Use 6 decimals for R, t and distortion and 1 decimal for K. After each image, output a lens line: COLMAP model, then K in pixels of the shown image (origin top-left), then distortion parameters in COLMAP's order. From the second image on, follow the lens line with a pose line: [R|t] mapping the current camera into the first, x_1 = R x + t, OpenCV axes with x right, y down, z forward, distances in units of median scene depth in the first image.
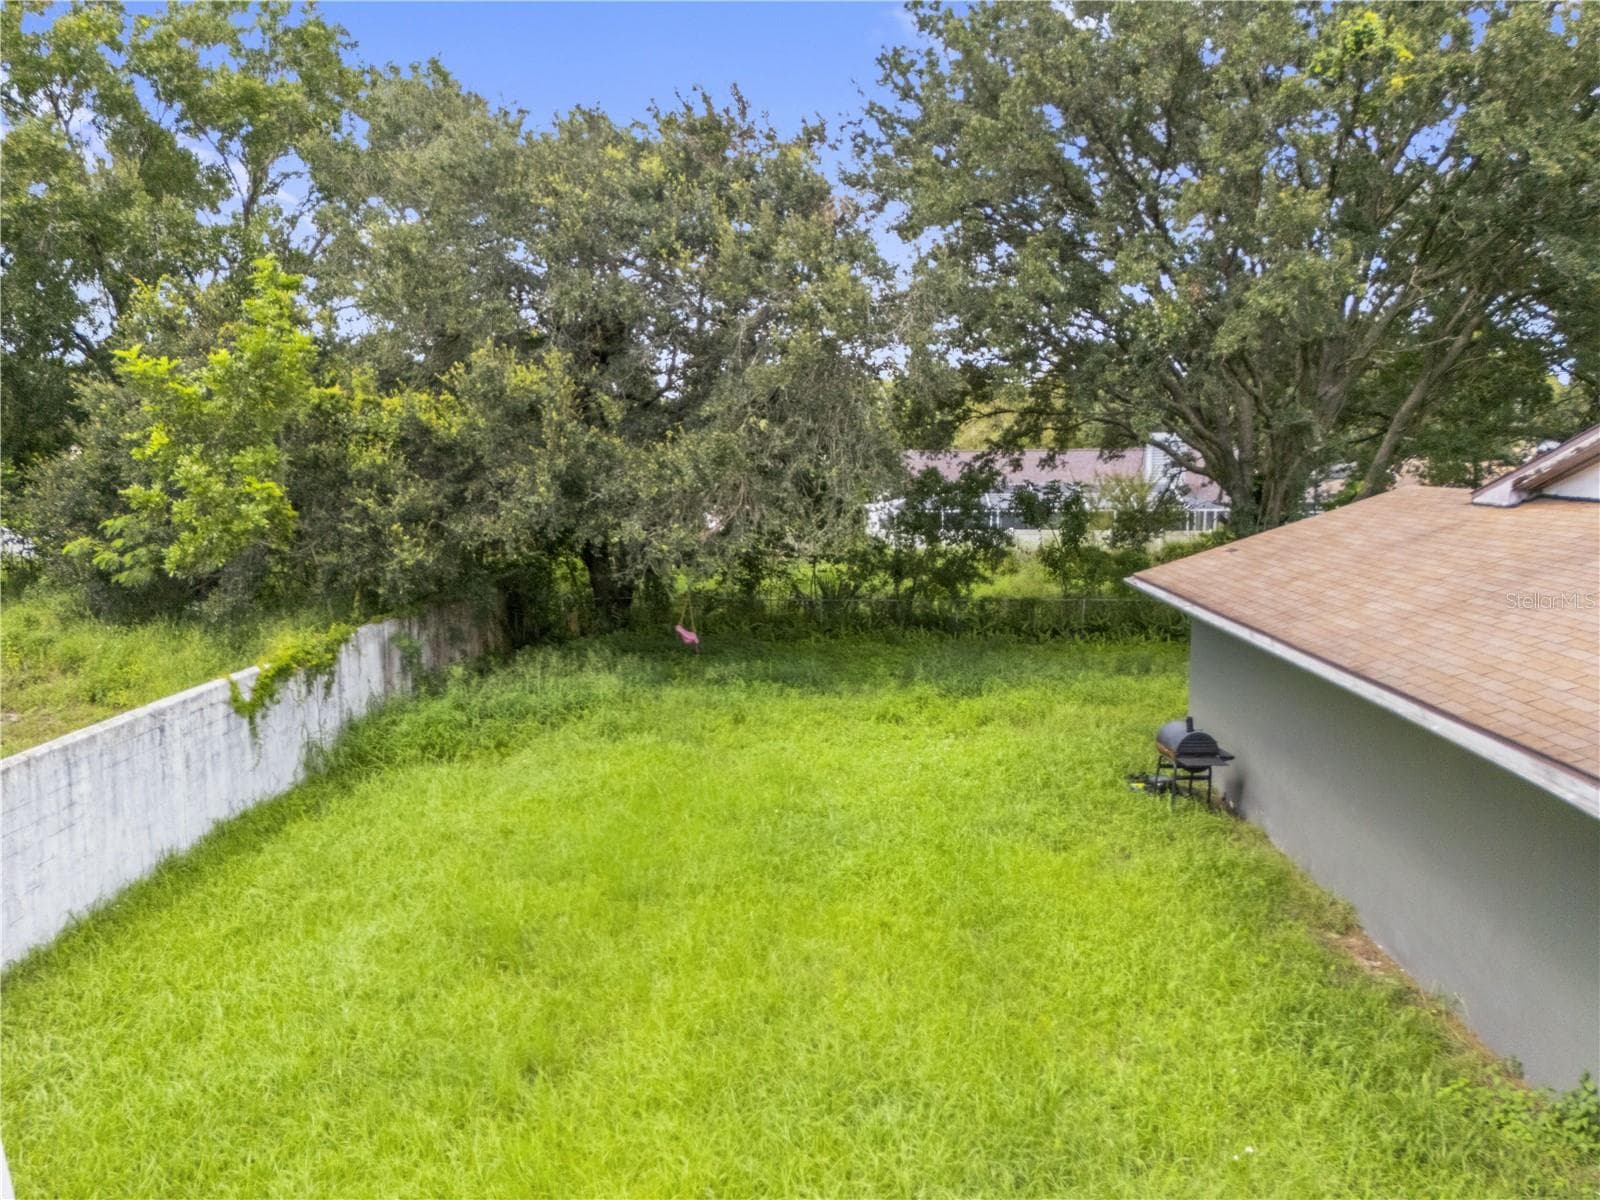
lens RADIAL K [[1152.5, 0, 796.1], [0, 1152.5, 618.2], [0, 0, 1]] dist [0.073846, -0.087895]
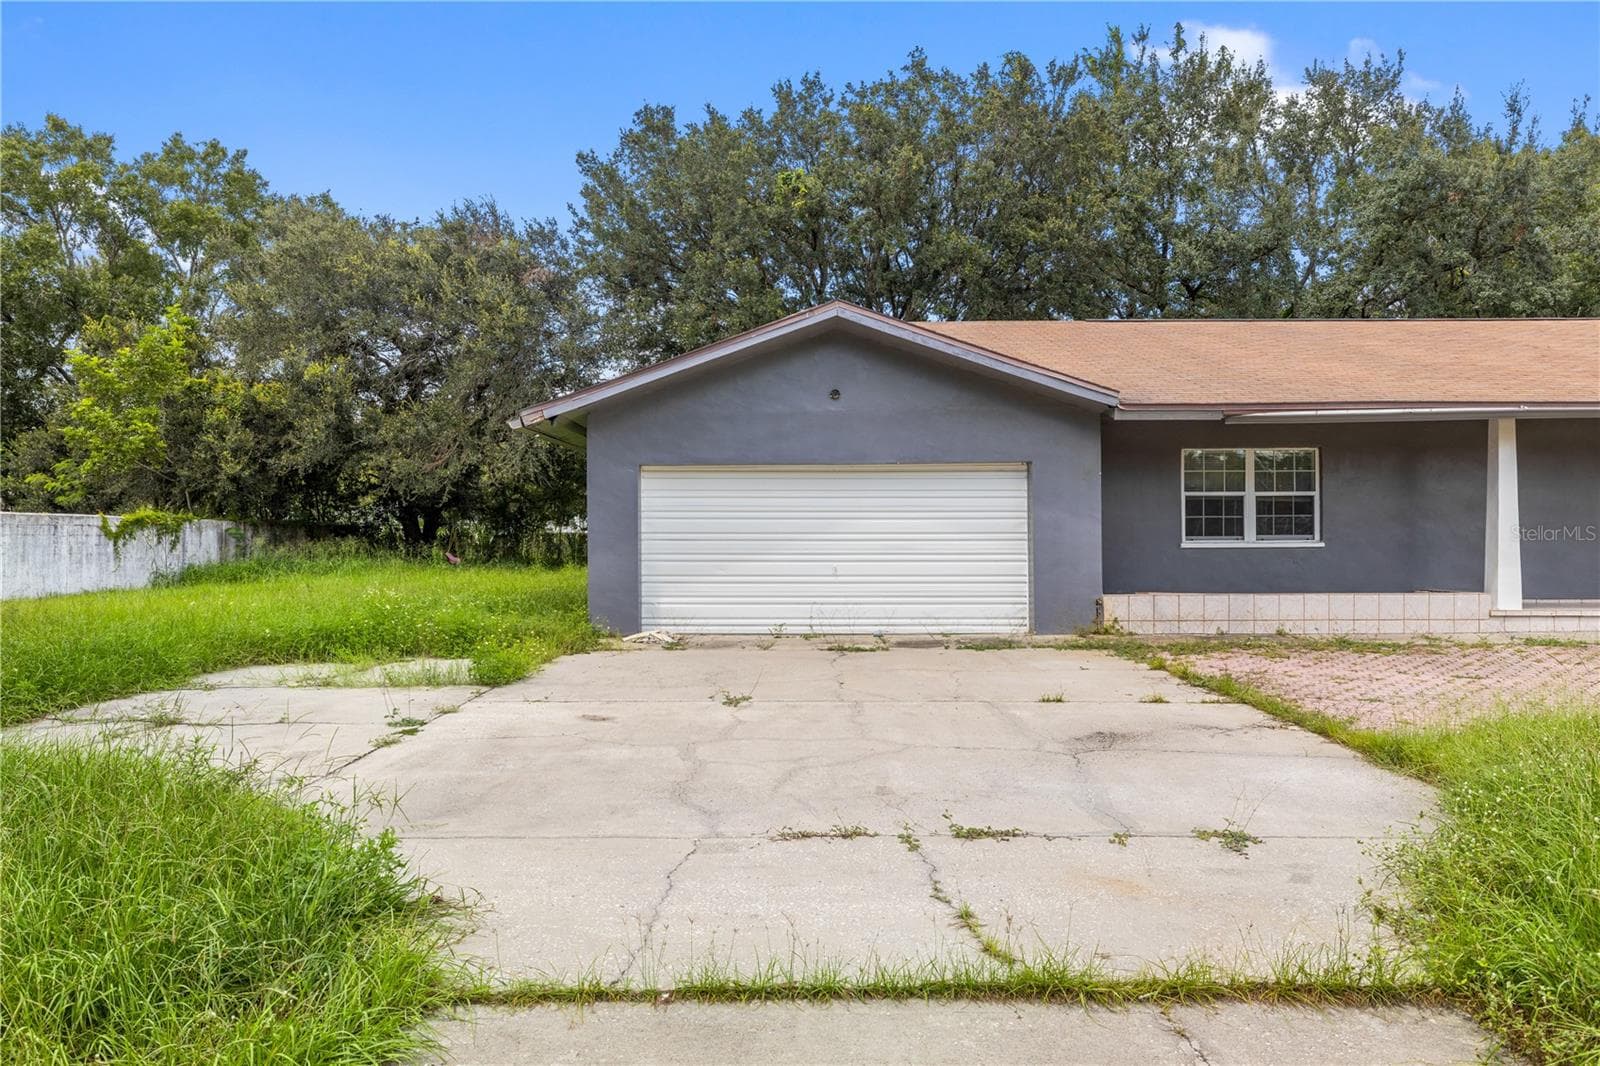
lens RADIAL K [[1079.8, 0, 800.0], [0, 1079.8, 533.0], [0, 0, 1]] dist [-0.000920, 0.000930]
pose [[0.999483, -0.004077, 0.031890, 0.408991], [0.008852, 0.988487, -0.151045, 0.264305], [-0.030907, 0.151250, 0.988012, -0.508500]]
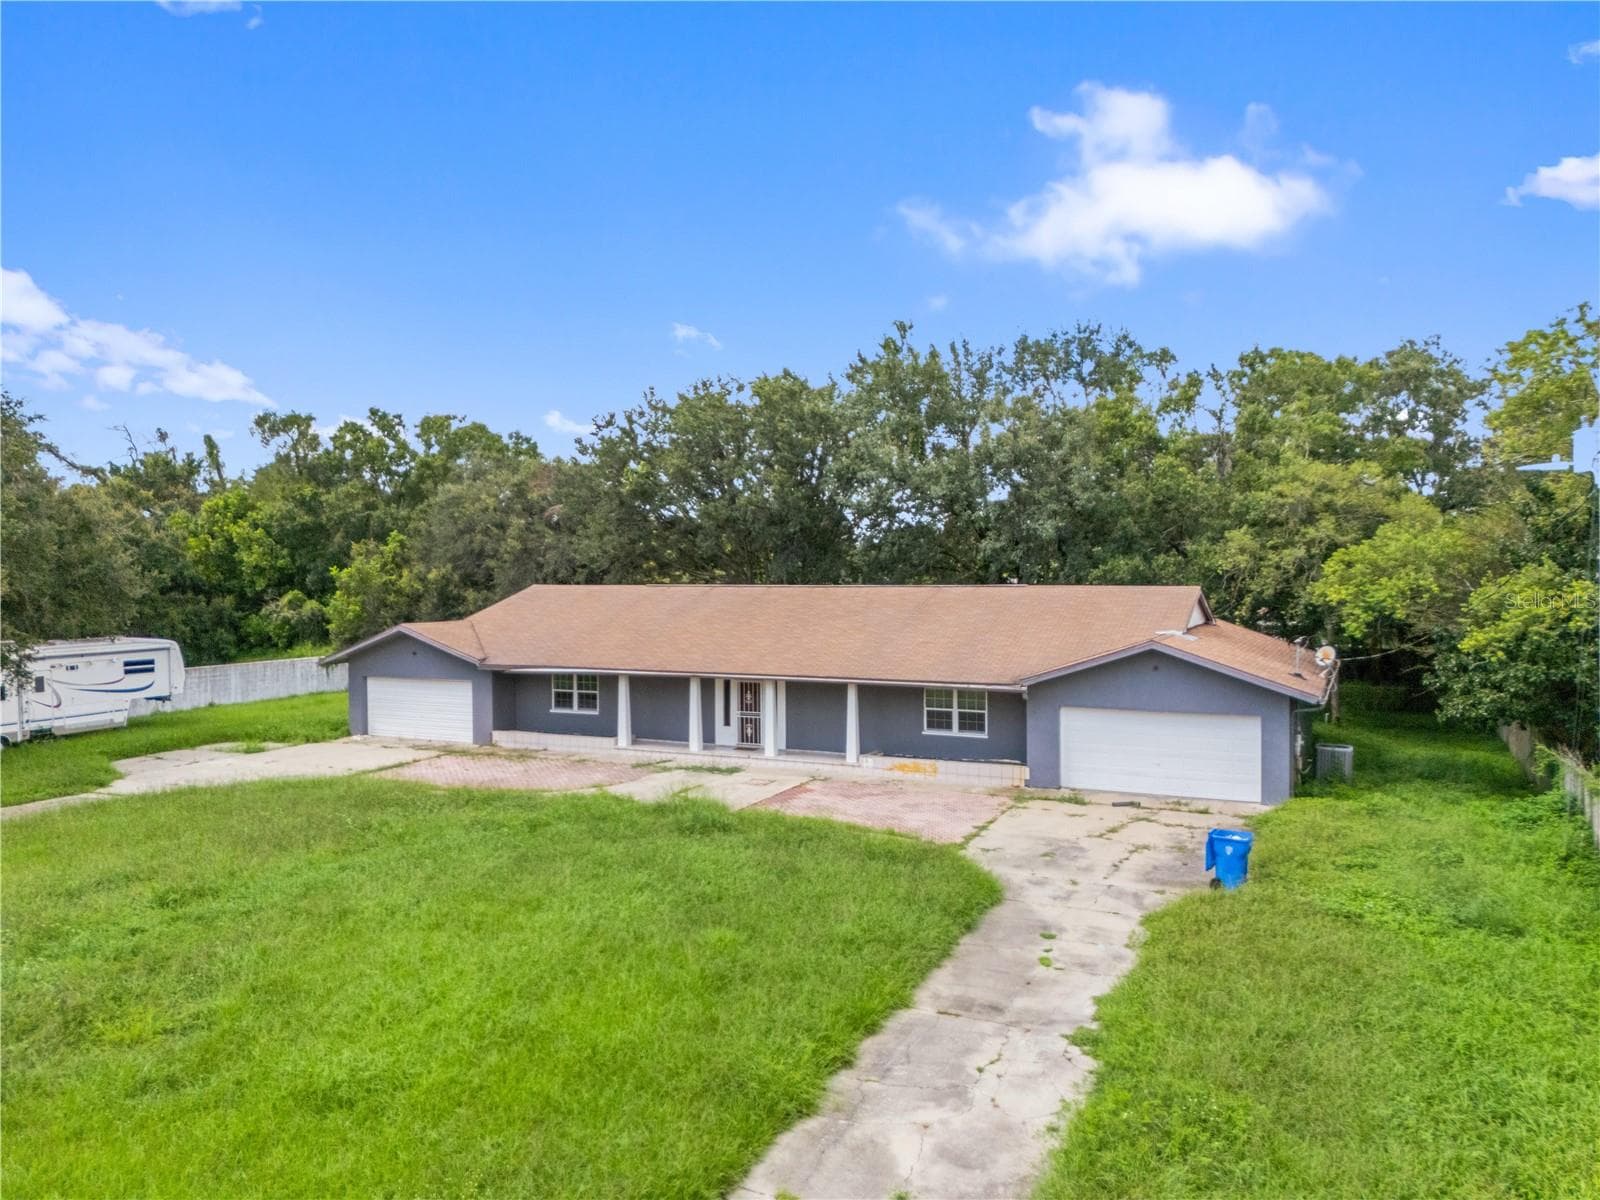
lens RADIAL K [[1159.5, 0, 800.0], [0, 1159.5, 600.0], [0, 0, 1]] dist [0.068209, -0.059645]
pose [[0.914529, 0.006762, -0.404464, 2.036861], [-0.055597, 0.992473, -0.109117, 0.158564], [0.400681, 0.122278, 0.908021, -1.534867]]
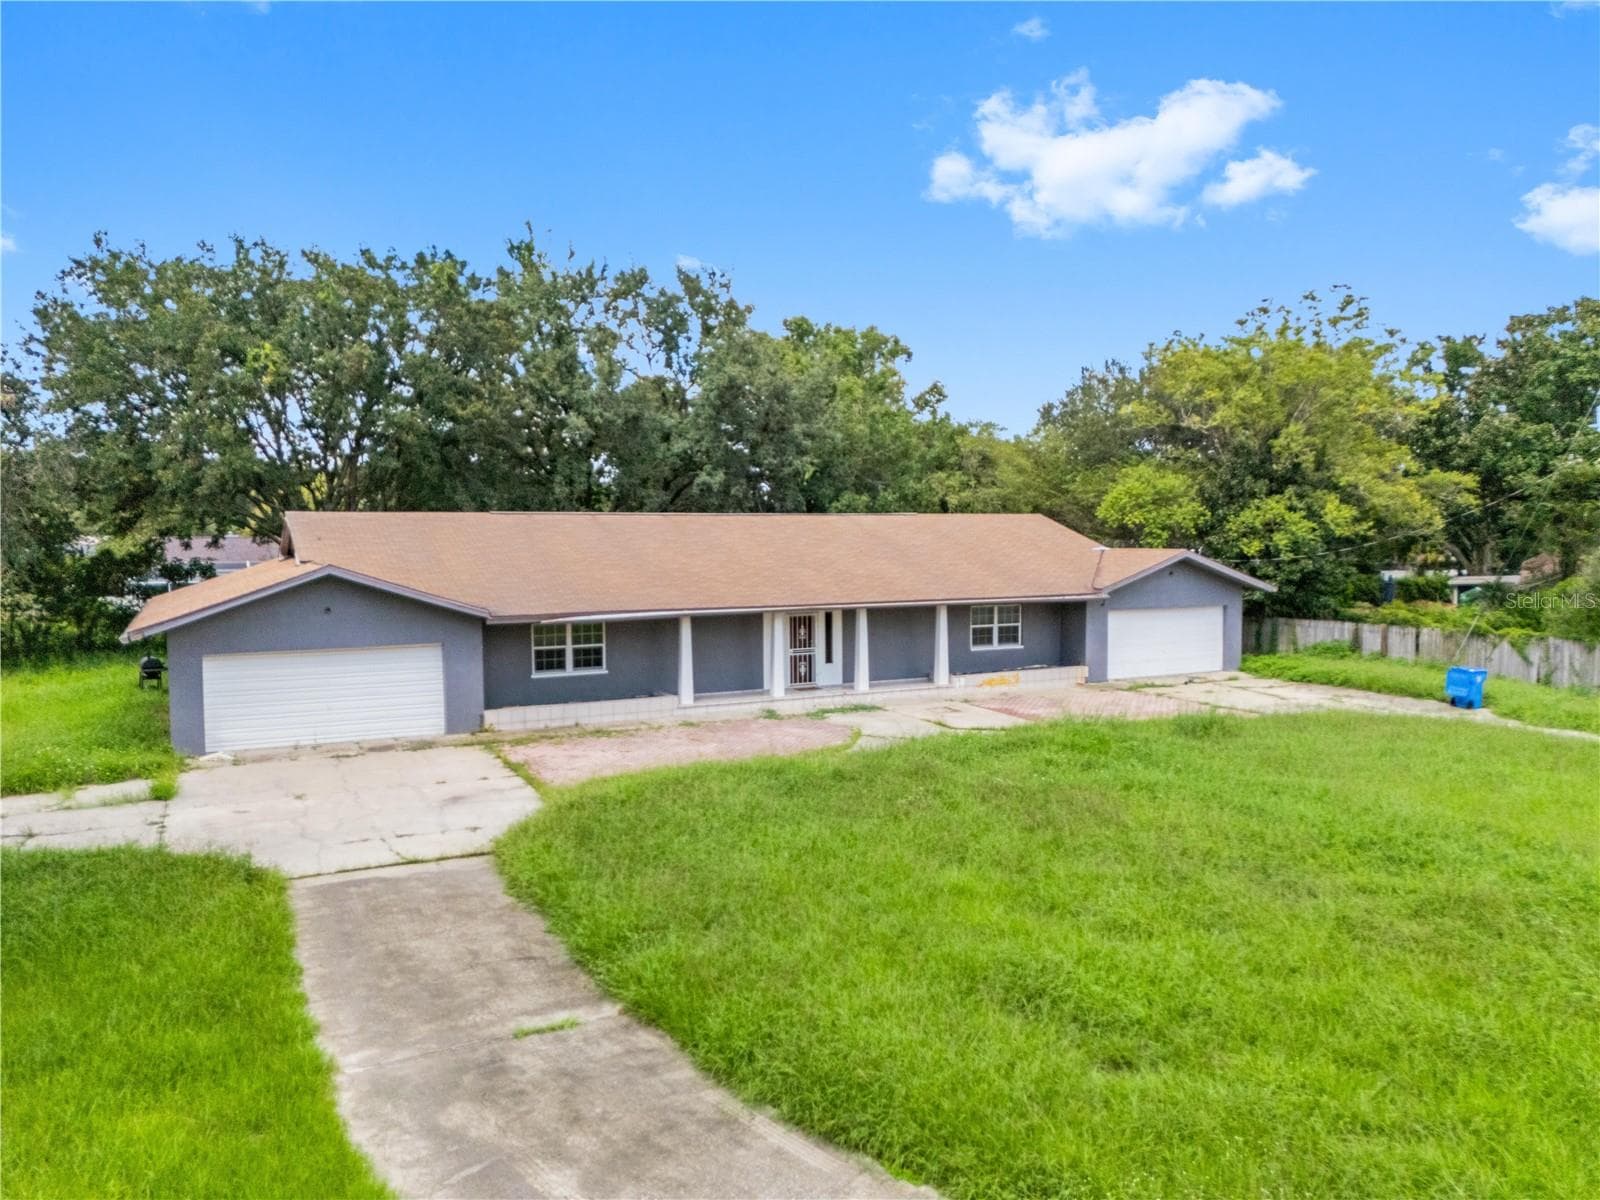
lens RADIAL K [[1159.5, 0, 800.0], [0, 1159.5, 600.0], [0, 0, 1]] dist [0.068209, -0.059645]
pose [[0.880859, -0.032168, 0.472285, 0.289512], [0.075184, 0.994532, -0.072486, 0.192314], [-0.467370, 0.099359, 0.878461, -1.319640]]
